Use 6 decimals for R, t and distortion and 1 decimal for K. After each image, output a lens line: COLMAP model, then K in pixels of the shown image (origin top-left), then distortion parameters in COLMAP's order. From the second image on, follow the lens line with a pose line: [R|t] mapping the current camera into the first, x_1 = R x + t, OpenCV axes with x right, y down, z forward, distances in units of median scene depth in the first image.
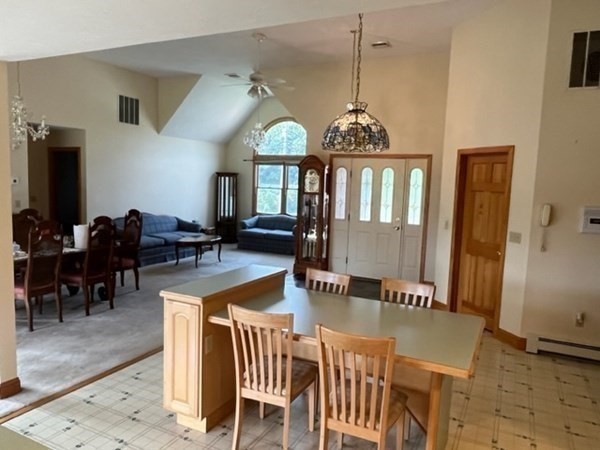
lens RADIAL K [[443.6, 0, 296.3], [0, 443.6, 223.3], [0, 0, 1]] dist [-0.002438, 0.002190]
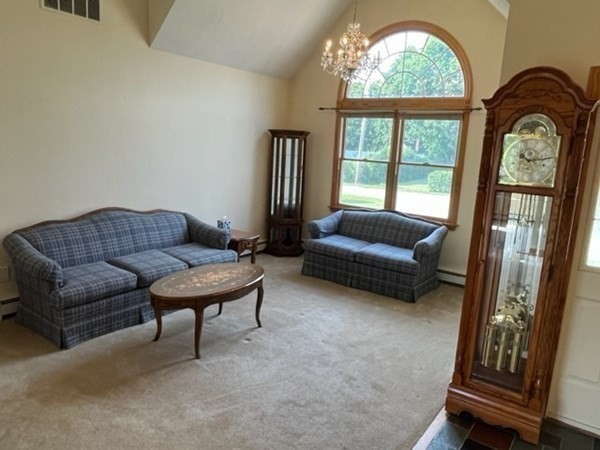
lens RADIAL K [[443.6, 0, 296.3], [0, 443.6, 223.3], [0, 0, 1]] dist [-0.002438, 0.002190]
pose [[0.986339, 0.048587, -0.157397, -0.079396], [-0.036387, 0.996171, 0.079491, -0.063790], [0.160656, -0.072678, 0.984331, 0.656724]]
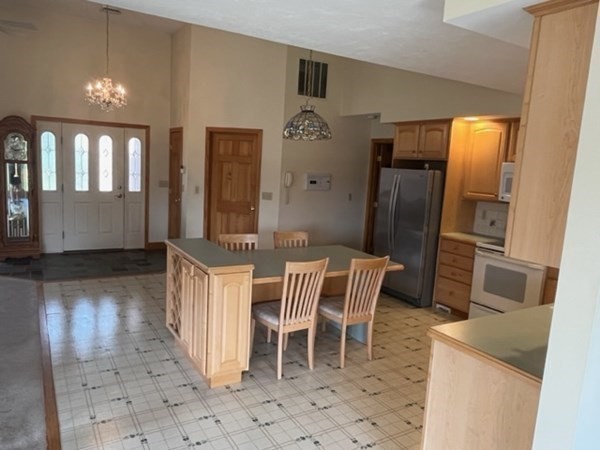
lens RADIAL K [[443.6, 0, 296.3], [0, 443.6, 223.3], [0, 0, 1]] dist [-0.002438, 0.002190]
pose [[0.535810, -0.120475, 0.835699, -0.399132], [0.045730, 0.992456, 0.113753, -0.023496], [-0.843099, -0.022734, 0.537277, 0.101228]]
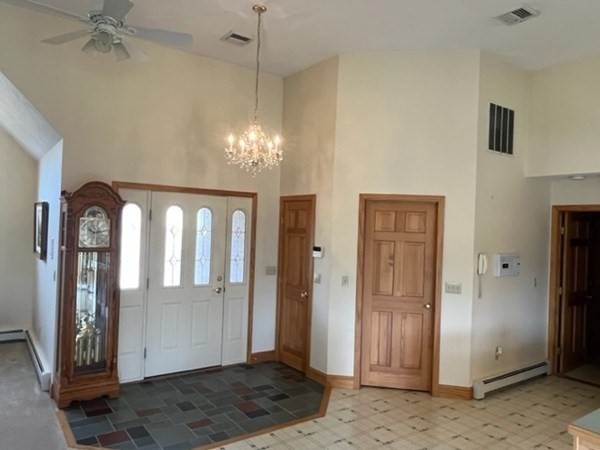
lens RADIAL K [[443.6, 0, 296.3], [0, 443.6, 223.3], [0, 0, 1]] dist [-0.002438, 0.002190]
pose [[0.464057, -0.012233, 0.885721, -0.342213], [0.068673, 0.997392, -0.022205, -0.071713], [-0.883140, 0.071129, 0.463687, 0.520342]]
